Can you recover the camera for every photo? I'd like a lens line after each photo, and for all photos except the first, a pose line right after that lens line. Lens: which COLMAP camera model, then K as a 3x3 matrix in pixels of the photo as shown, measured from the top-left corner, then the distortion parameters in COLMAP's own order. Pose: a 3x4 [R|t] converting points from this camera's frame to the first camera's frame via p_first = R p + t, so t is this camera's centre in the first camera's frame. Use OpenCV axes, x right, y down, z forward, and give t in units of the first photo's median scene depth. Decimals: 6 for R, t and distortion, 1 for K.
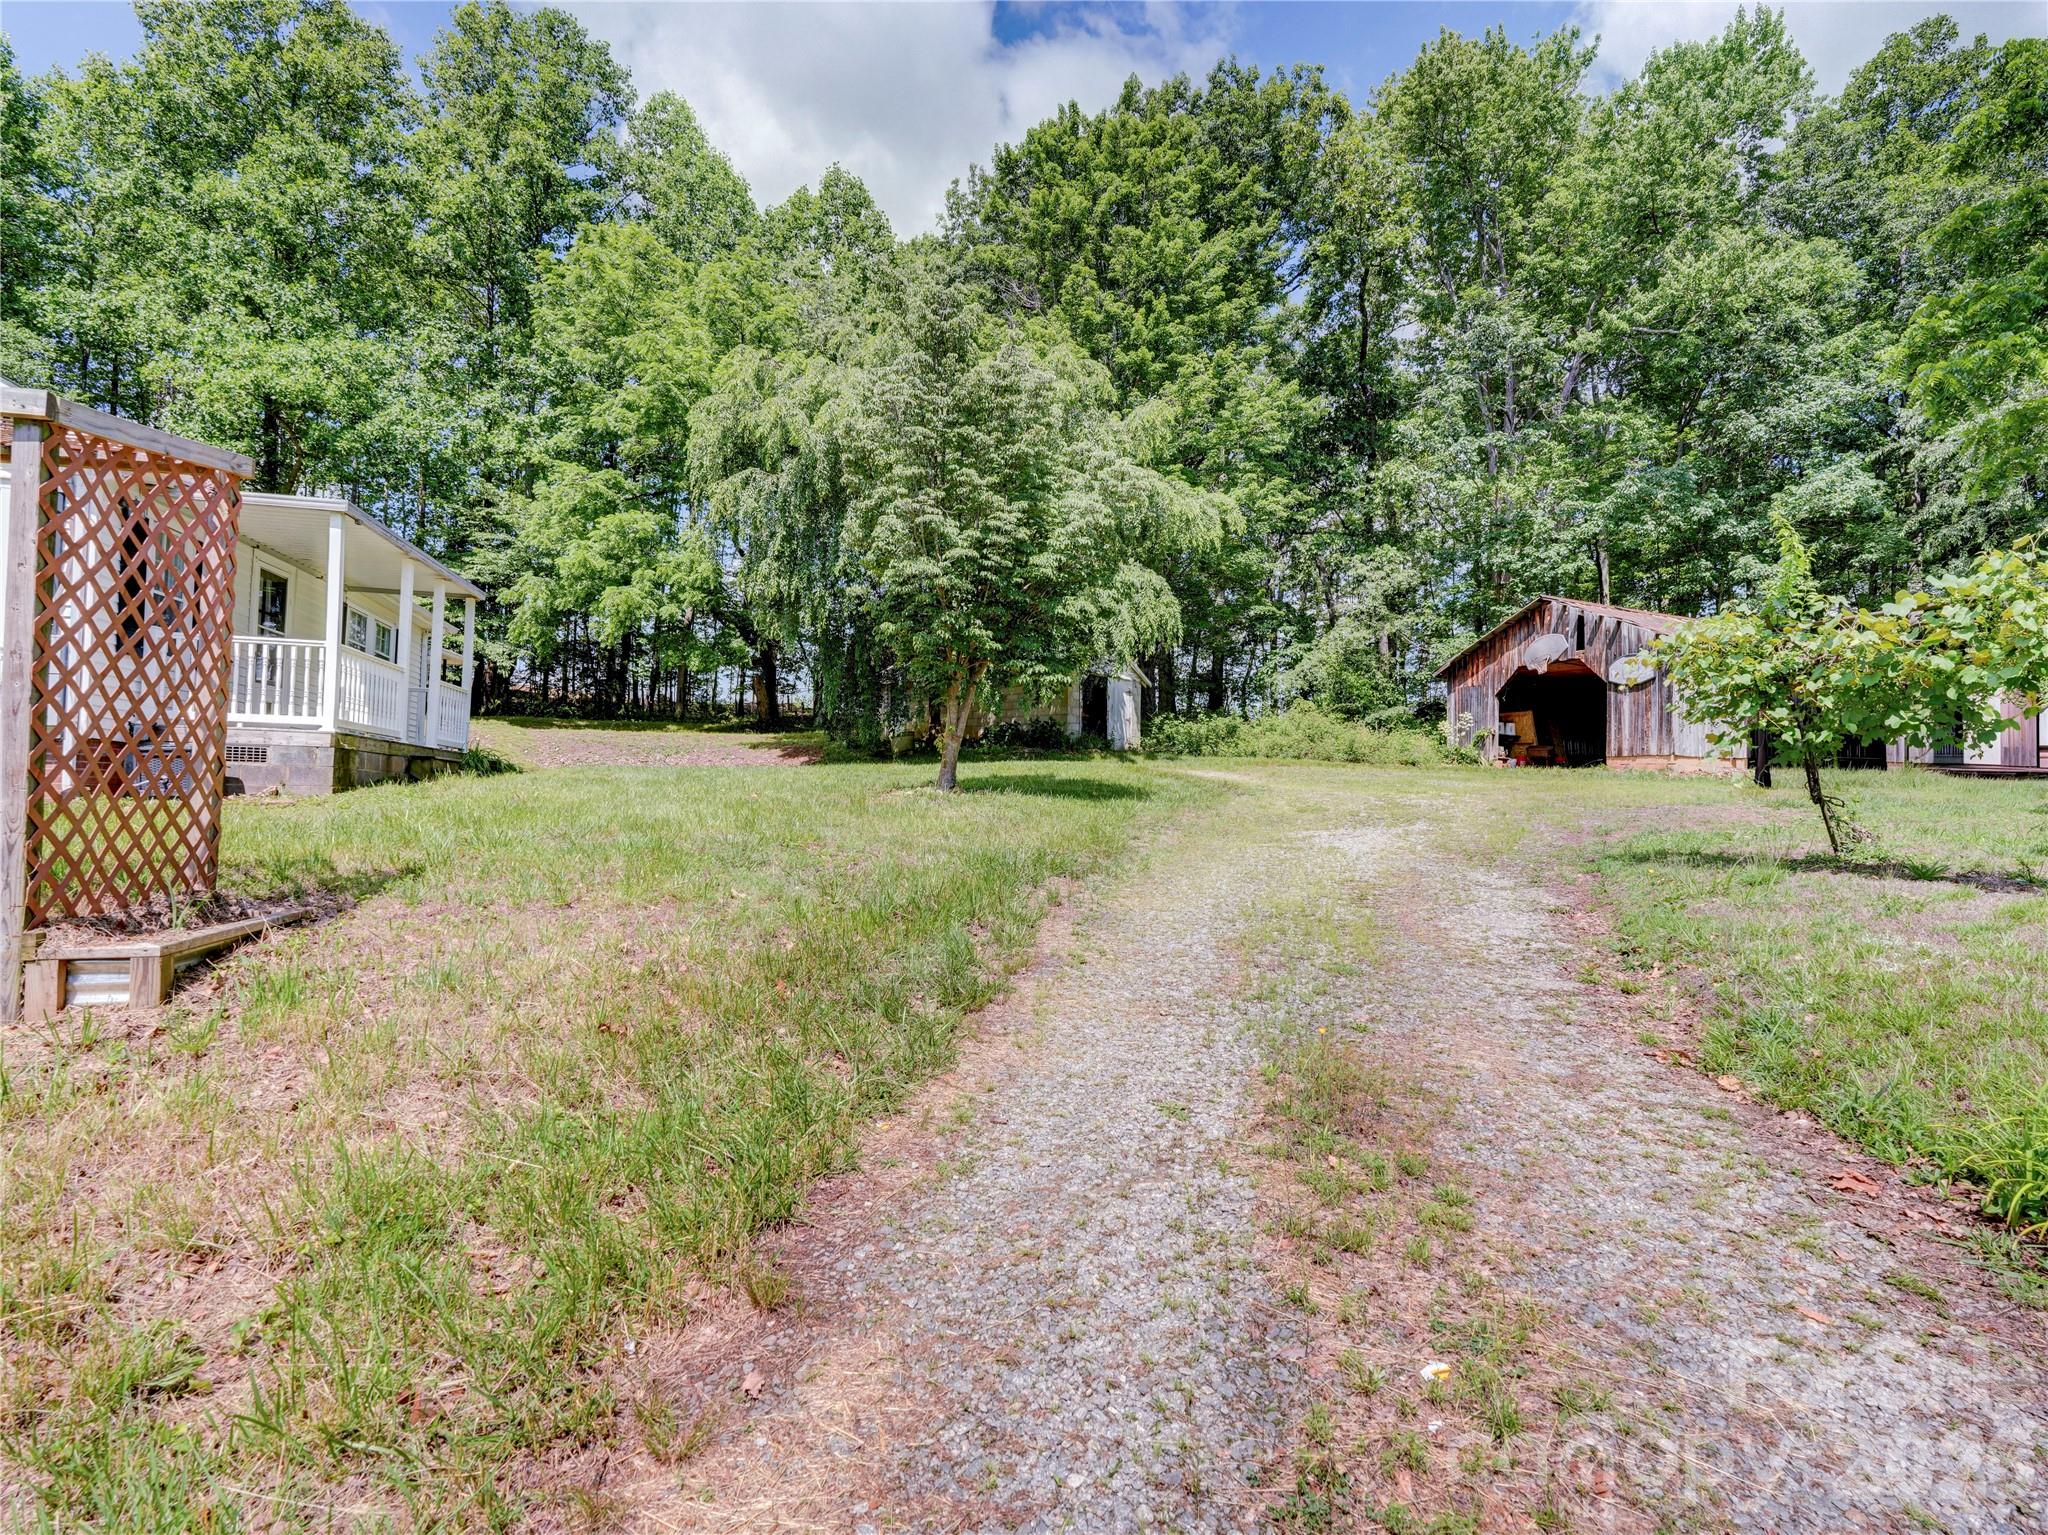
lens RADIAL K [[1002.4, 0, 1025.7], [0, 1002.4, 768.7], [0, 0, 1]] dist [0.000014, 0.001509]
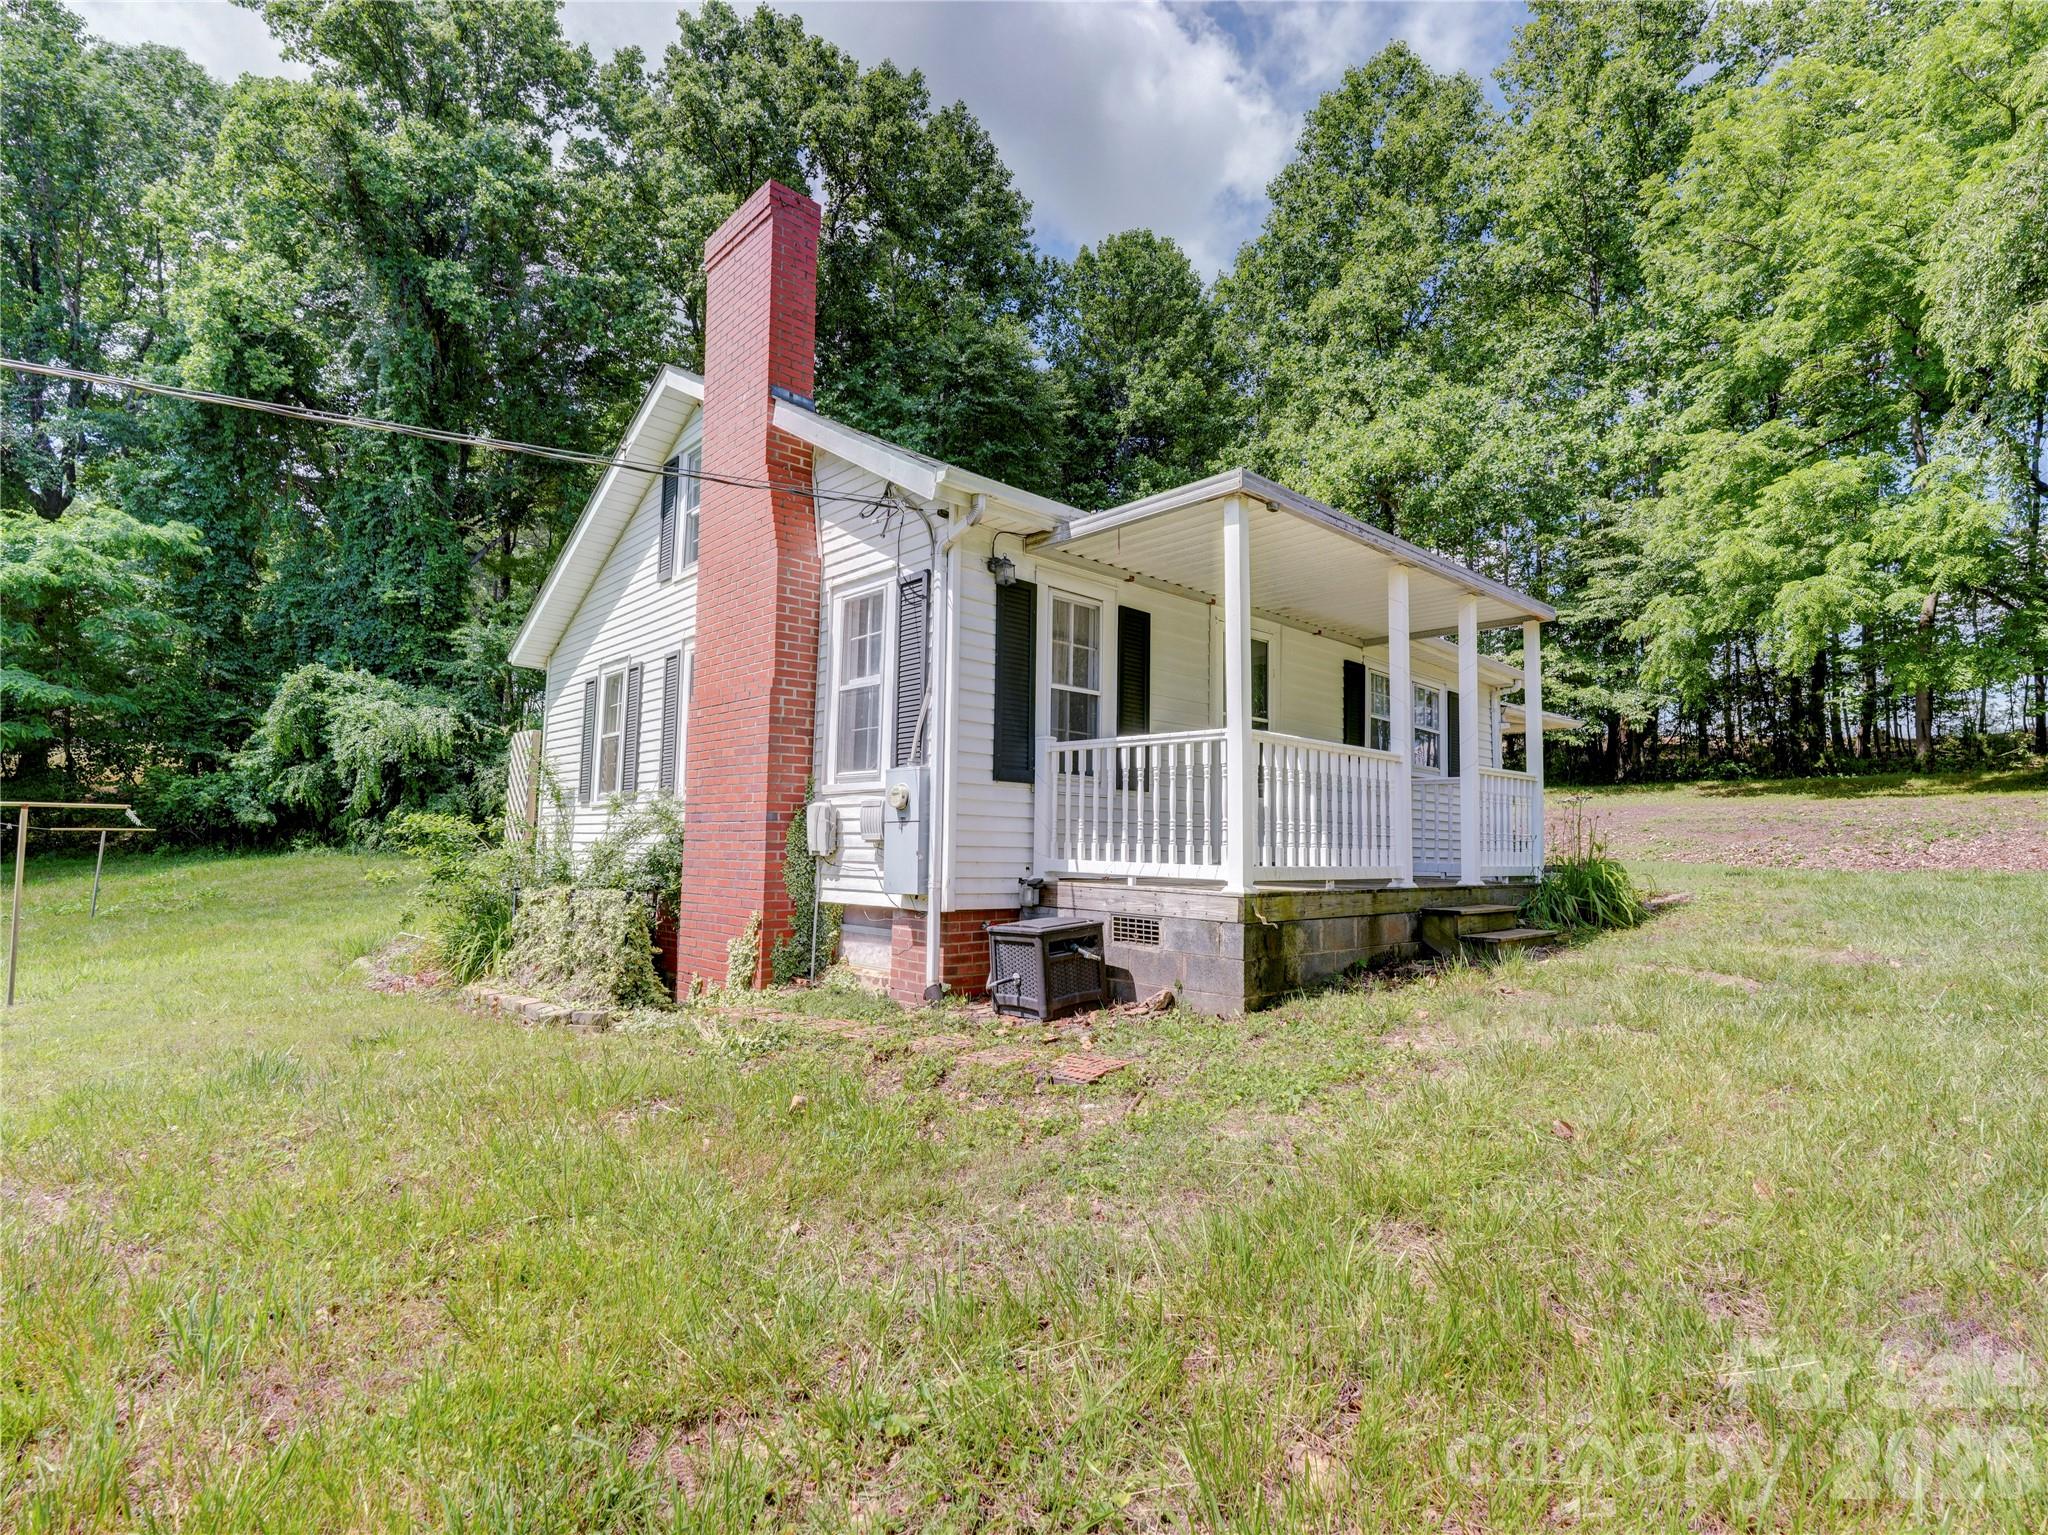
lens RADIAL K [[1002.4, 0, 1025.7], [0, 1002.4, 768.7], [0, 0, 1]] dist [0.000014, 0.001509]
pose [[0.498167, -0.079533, -0.863426, -0.090345], [0.030187, 0.996772, -0.074399, -0.021716], [0.866556, 0.010999, 0.498960, 0.204029]]
